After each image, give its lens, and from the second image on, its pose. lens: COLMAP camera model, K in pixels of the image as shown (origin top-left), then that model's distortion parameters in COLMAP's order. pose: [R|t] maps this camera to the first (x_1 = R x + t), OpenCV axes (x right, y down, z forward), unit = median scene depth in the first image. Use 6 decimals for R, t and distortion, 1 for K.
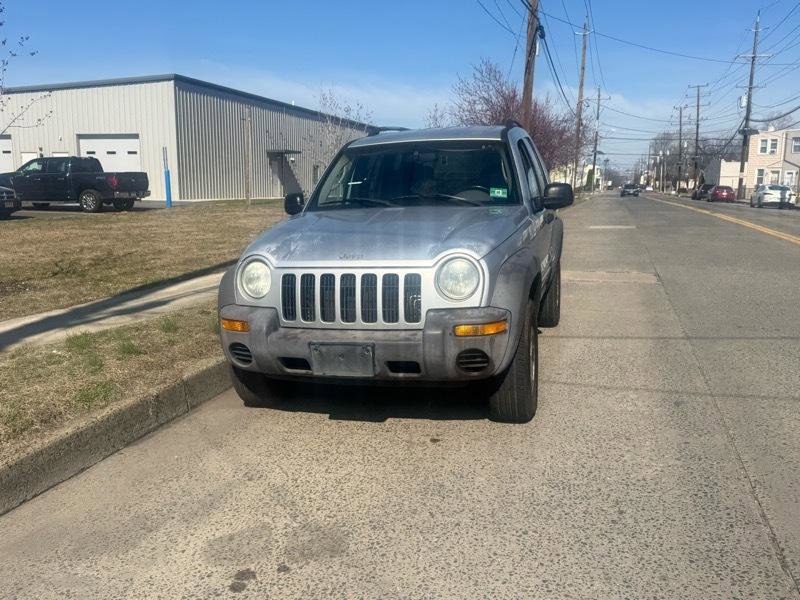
lens RADIAL K [[709.2, 0, 395.0], [0, 709.2, 306.2], [0, 0, 1]] dist [0.121719, -0.212788]
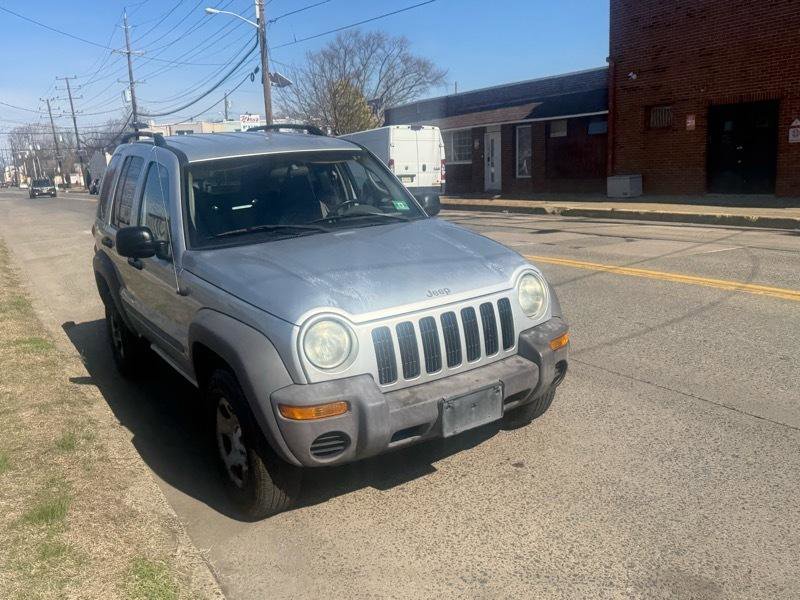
lens RADIAL K [[709.2, 0, 411.1], [0, 709.2, 307.5], [0, 0, 1]] dist [0.121719, -0.212788]
pose [[0.663757, -0.185463, 0.724590, -0.640822], [0.177311, 0.980172, 0.088456, -0.120638], [-0.726628, 0.069764, 0.683480, 0.390183]]
